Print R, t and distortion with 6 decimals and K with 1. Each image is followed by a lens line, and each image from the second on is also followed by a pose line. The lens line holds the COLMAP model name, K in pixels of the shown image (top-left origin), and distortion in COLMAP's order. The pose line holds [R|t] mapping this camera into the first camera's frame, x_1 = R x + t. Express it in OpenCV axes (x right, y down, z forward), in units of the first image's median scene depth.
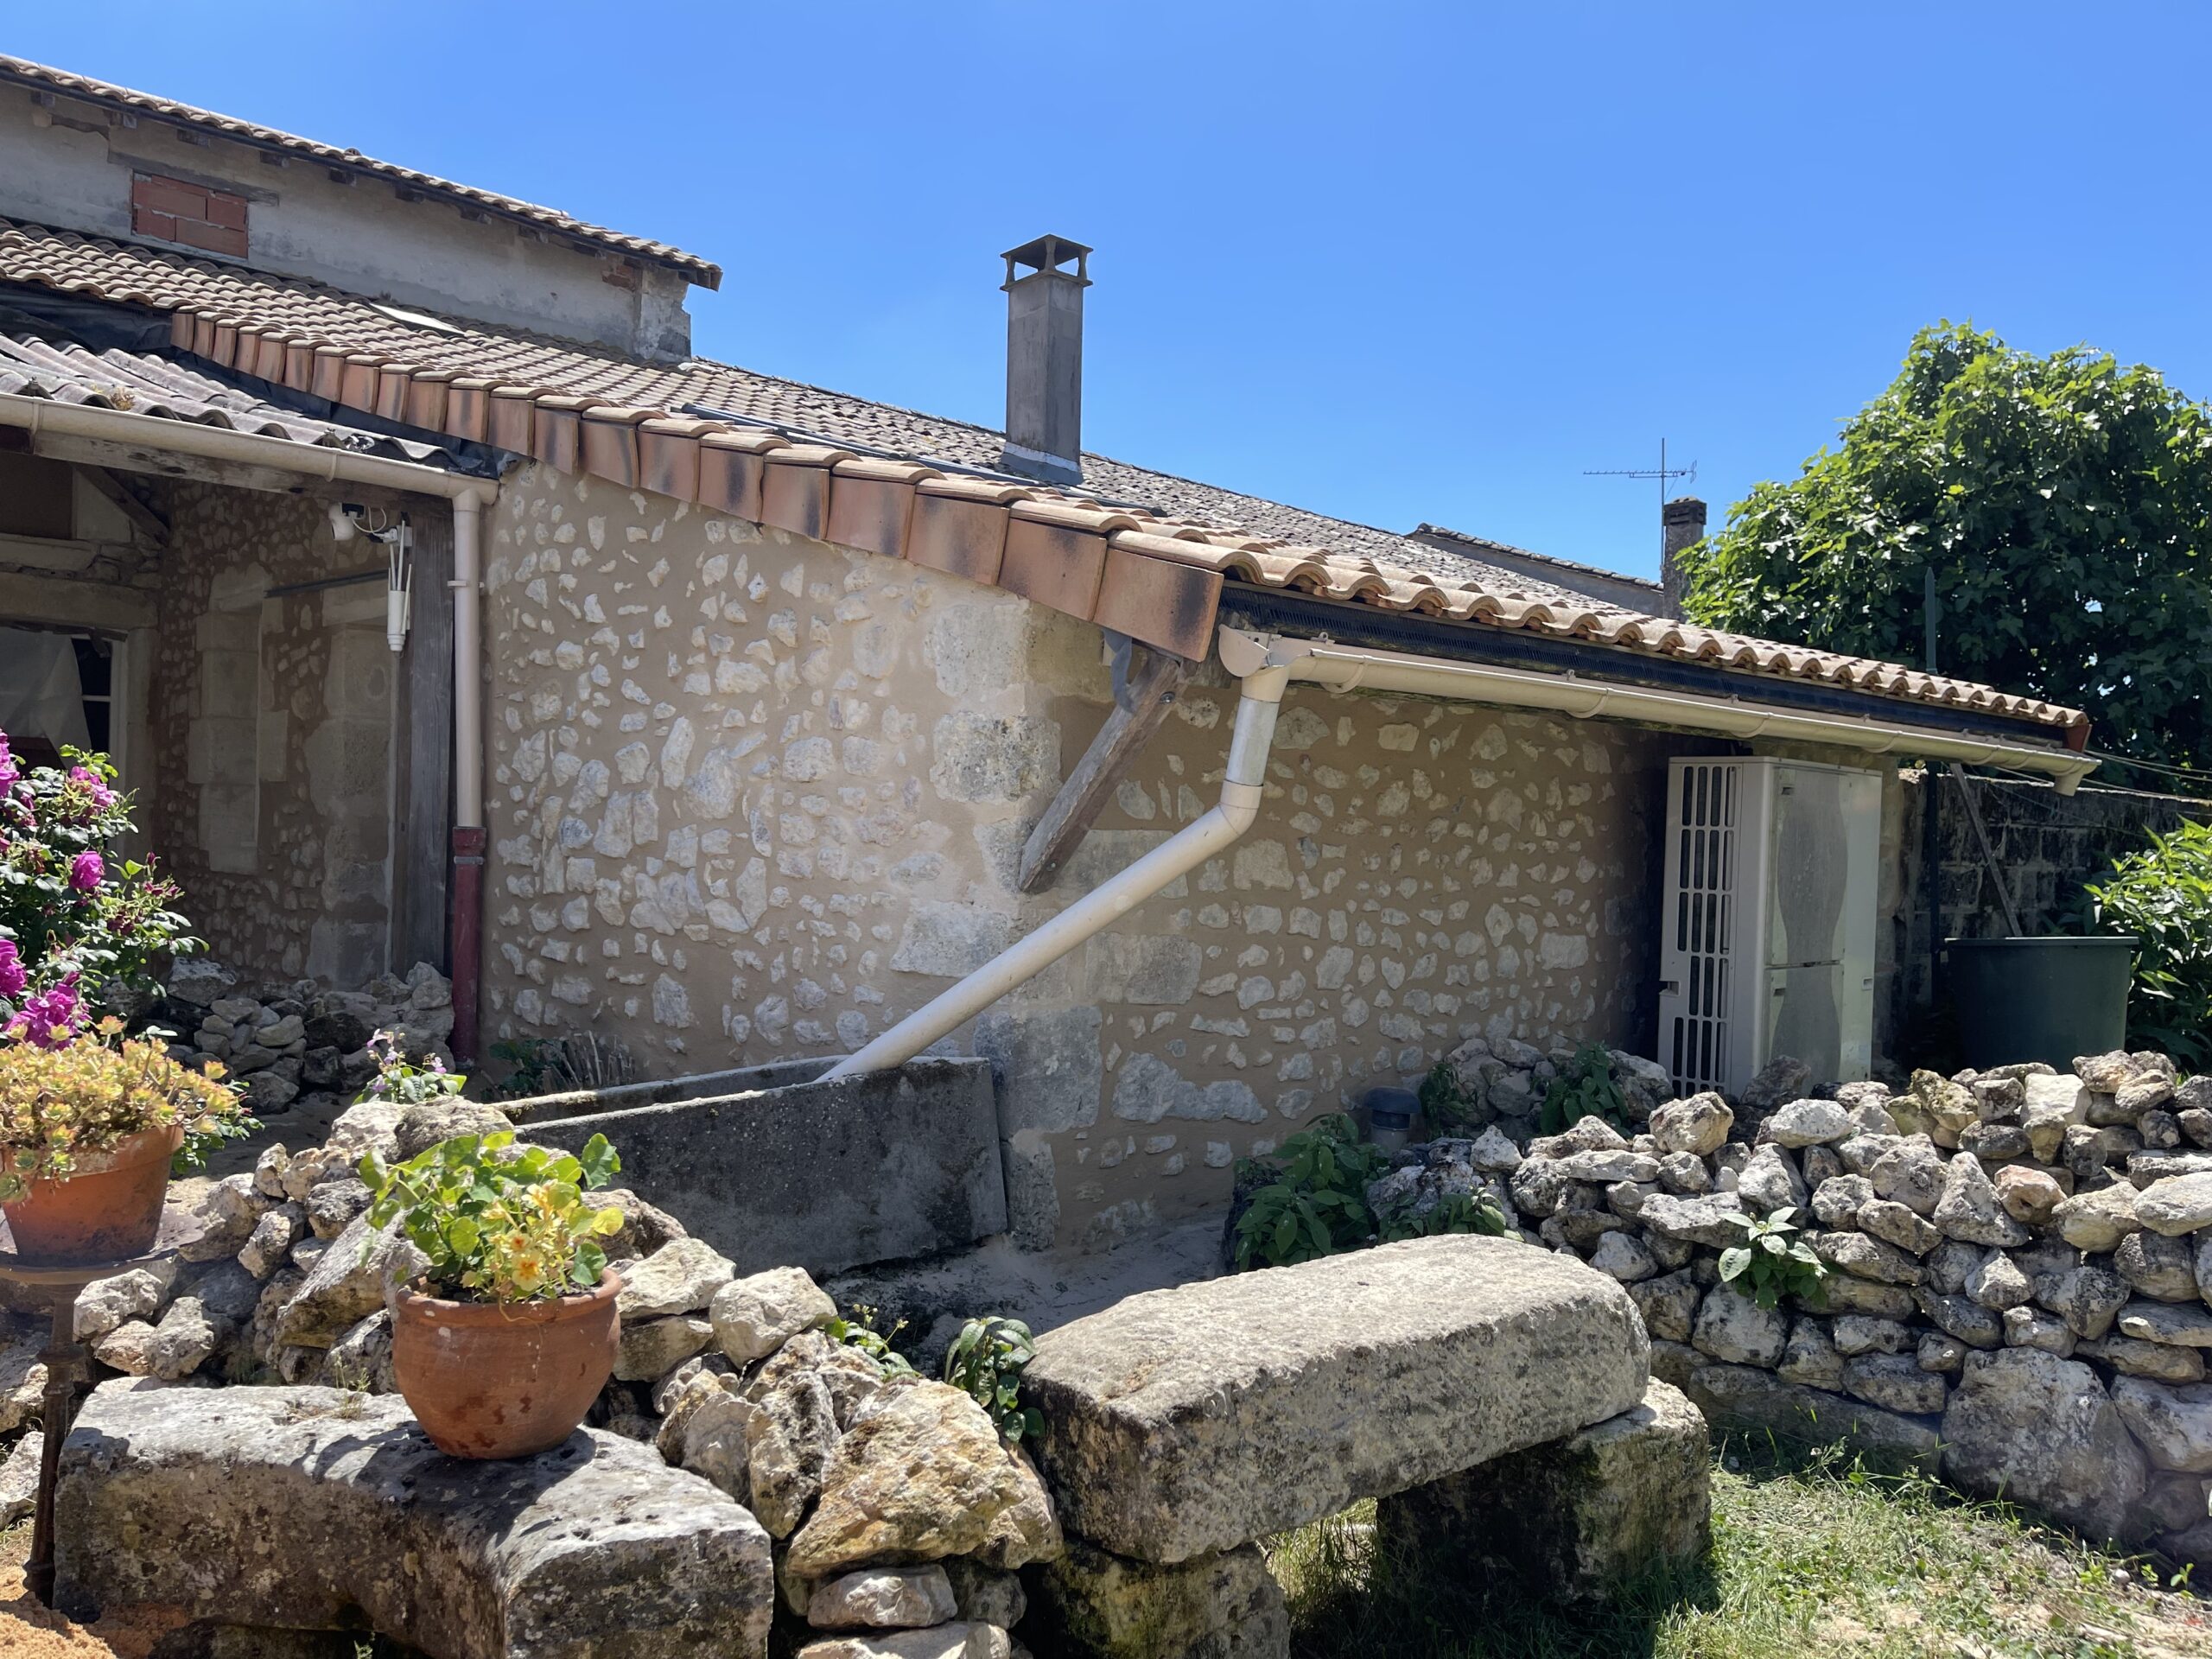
lens RADIAL K [[1675.1, 0, 1082.7], [0, 1675.1, 855.1], [0, 0, 1]] dist [0.061506, -0.074162]
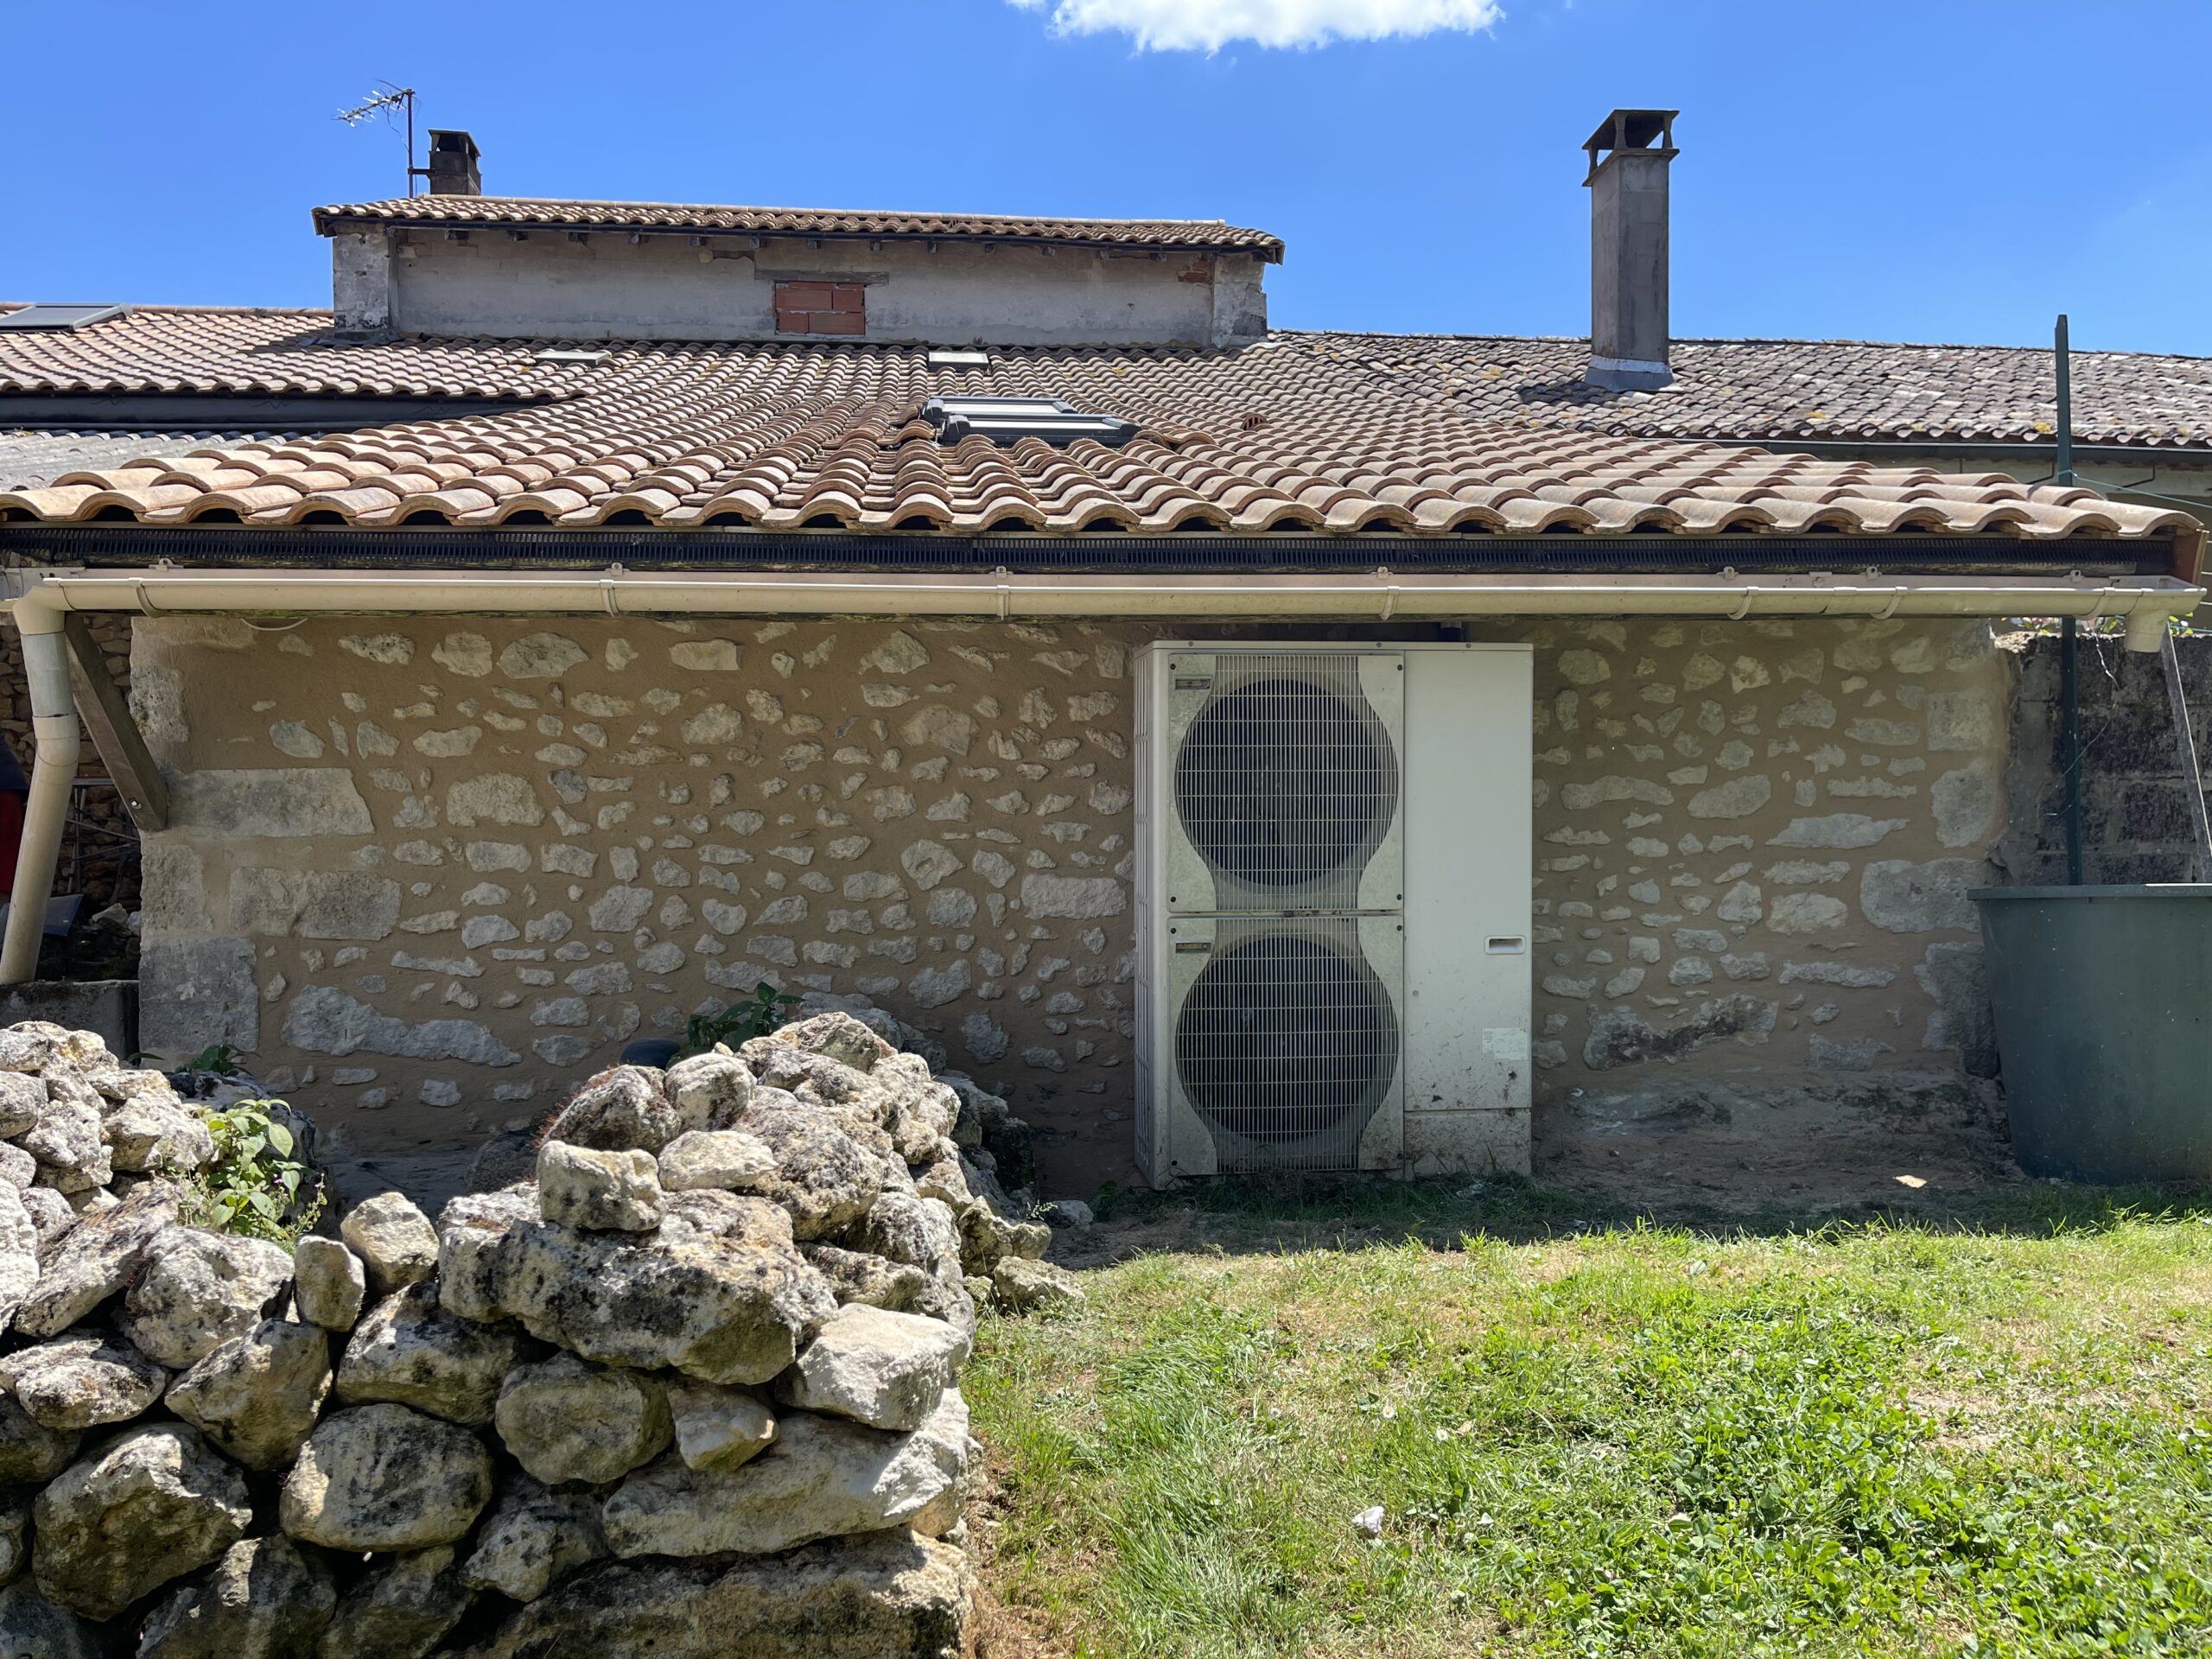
lens RADIAL K [[1675.1, 0, 1082.7], [0, 1675.1, 855.1], [0, 0, 1]] dist [0.061506, -0.074162]
pose [[0.798944, -0.017193, -0.601160, 1.123922], [0.021753, 0.999763, 0.000316, 0.051998], [0.601012, -0.013329, 0.799129, 0.494932]]
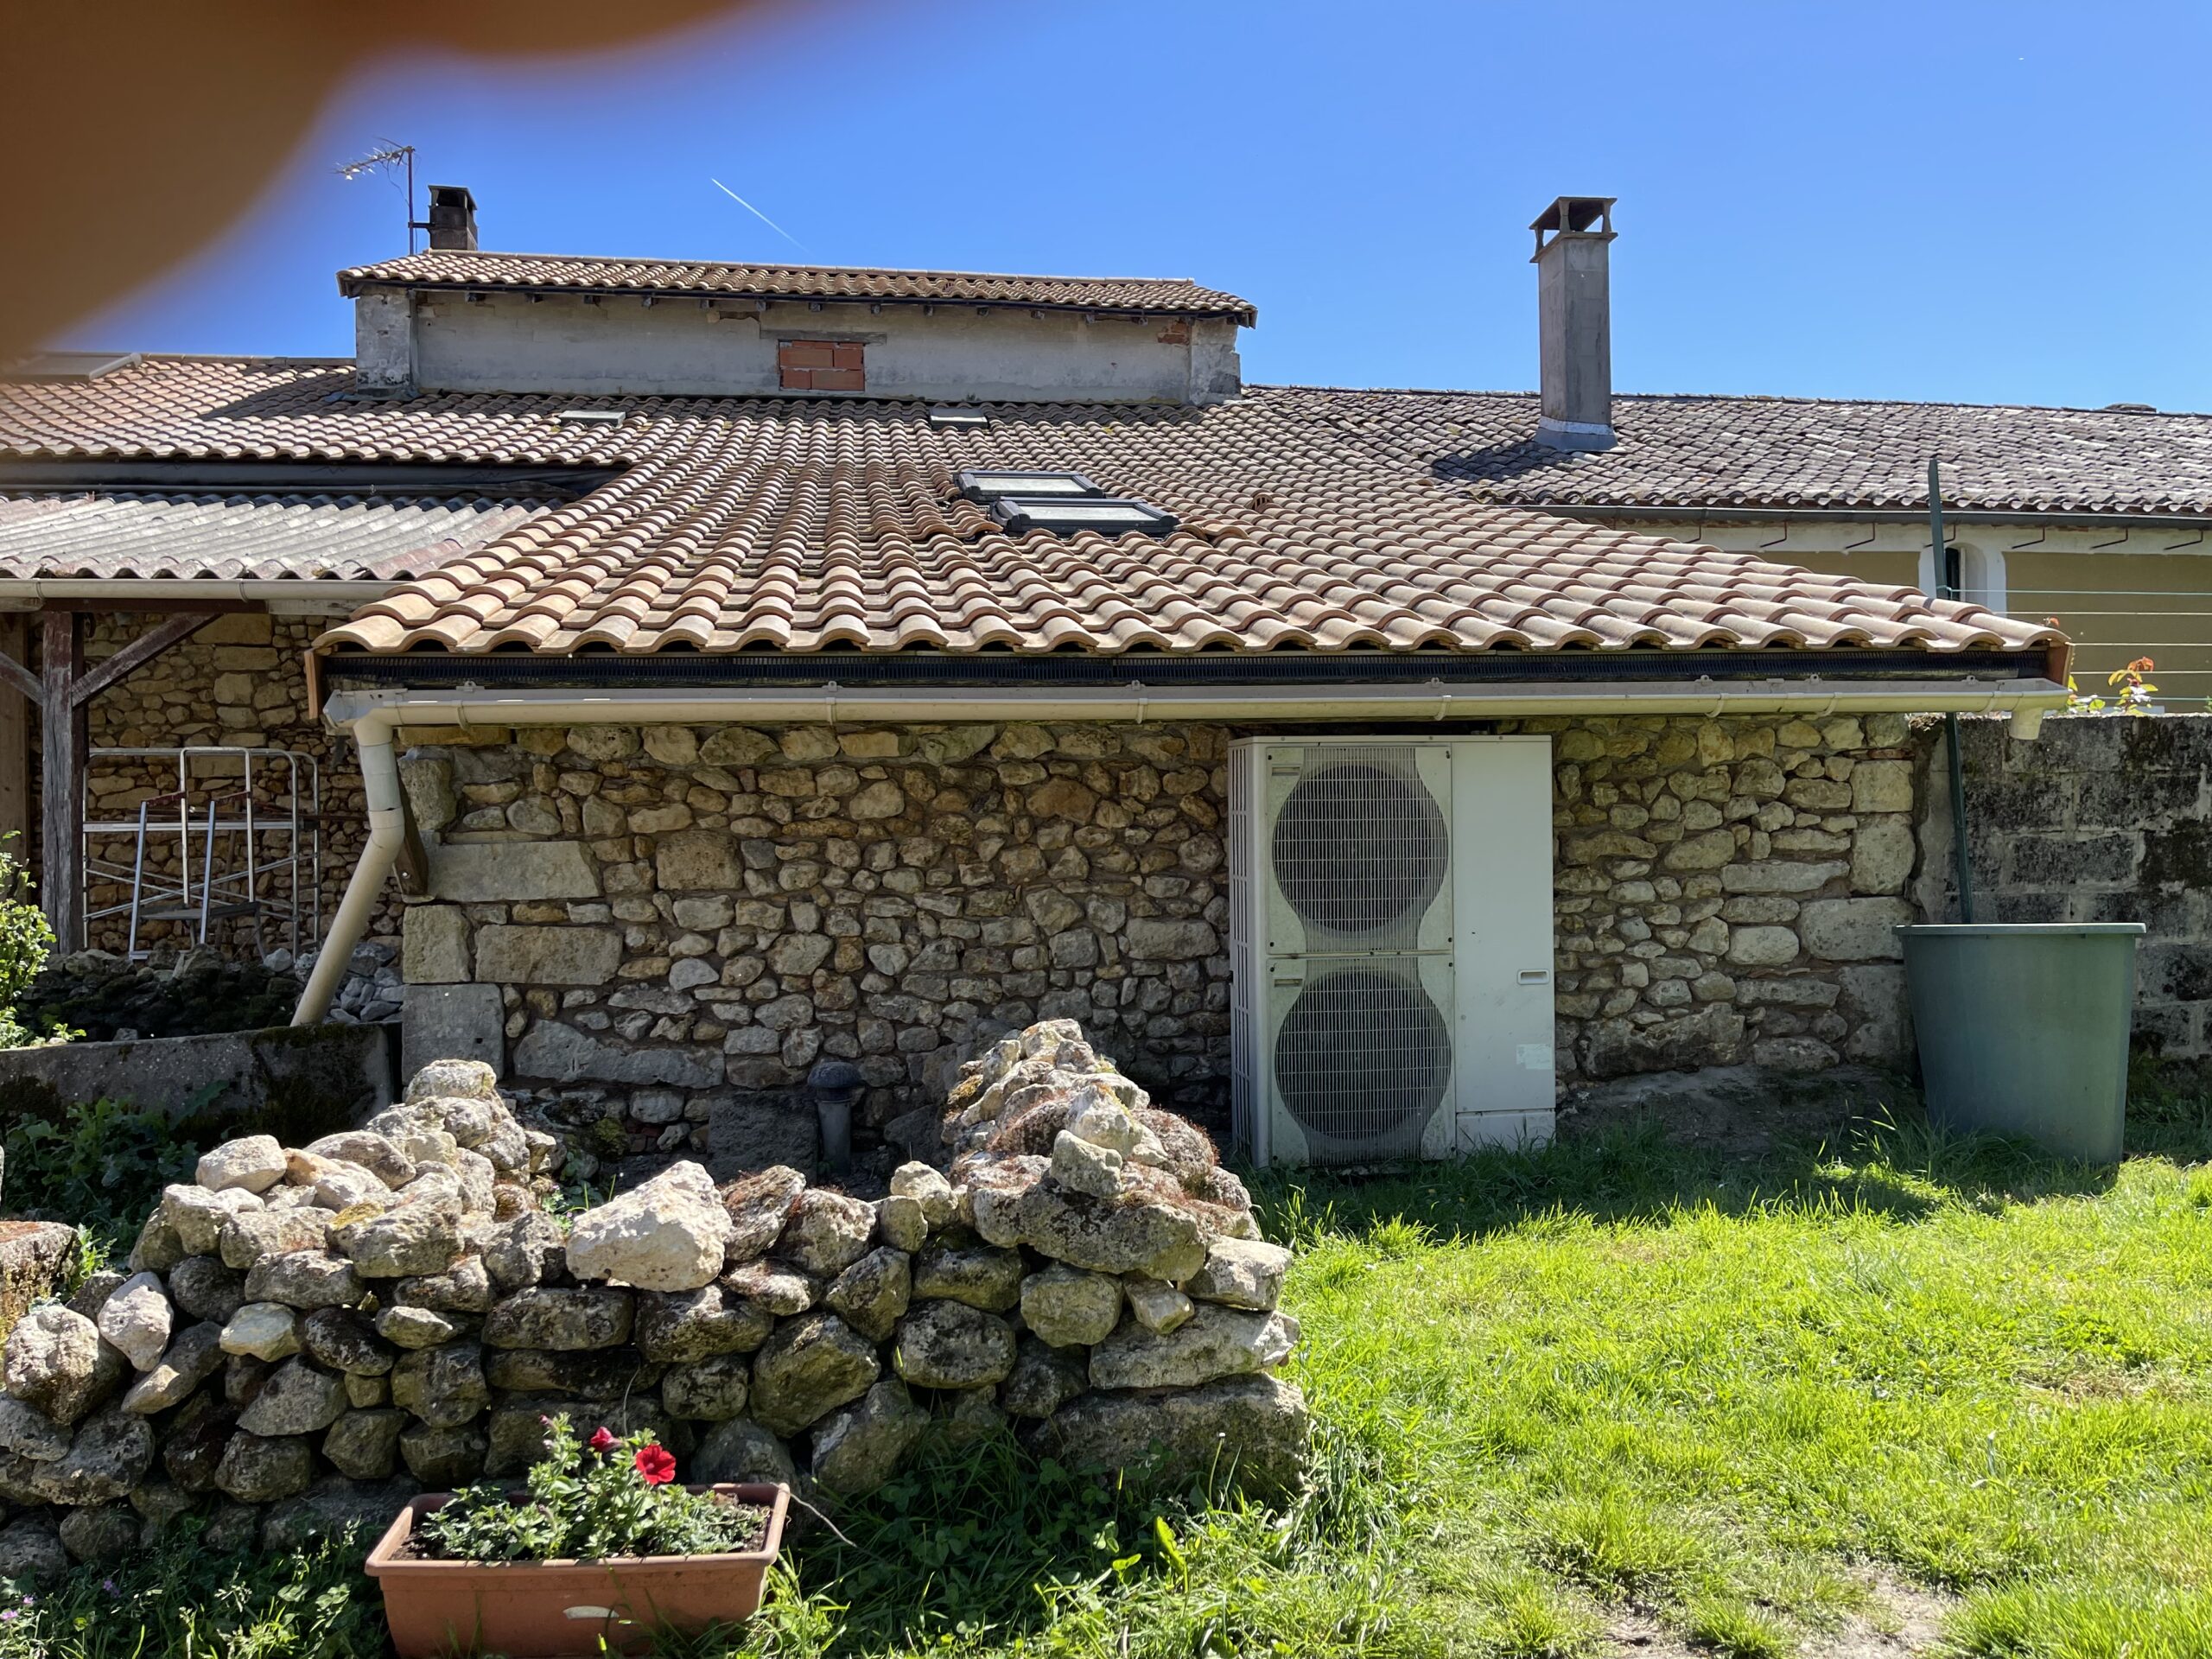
lens RADIAL K [[1678.4, 0, 1106.0], [0, 1678.4, 829.5], [0, 0, 1]] dist [0.045663, -0.057711]
pose [[0.828161, -0.037188, -0.559255, 1.163509], [0.031489, 0.999308, -0.019819, 0.014635], [0.559605, -0.001197, 0.828759, 0.219637]]
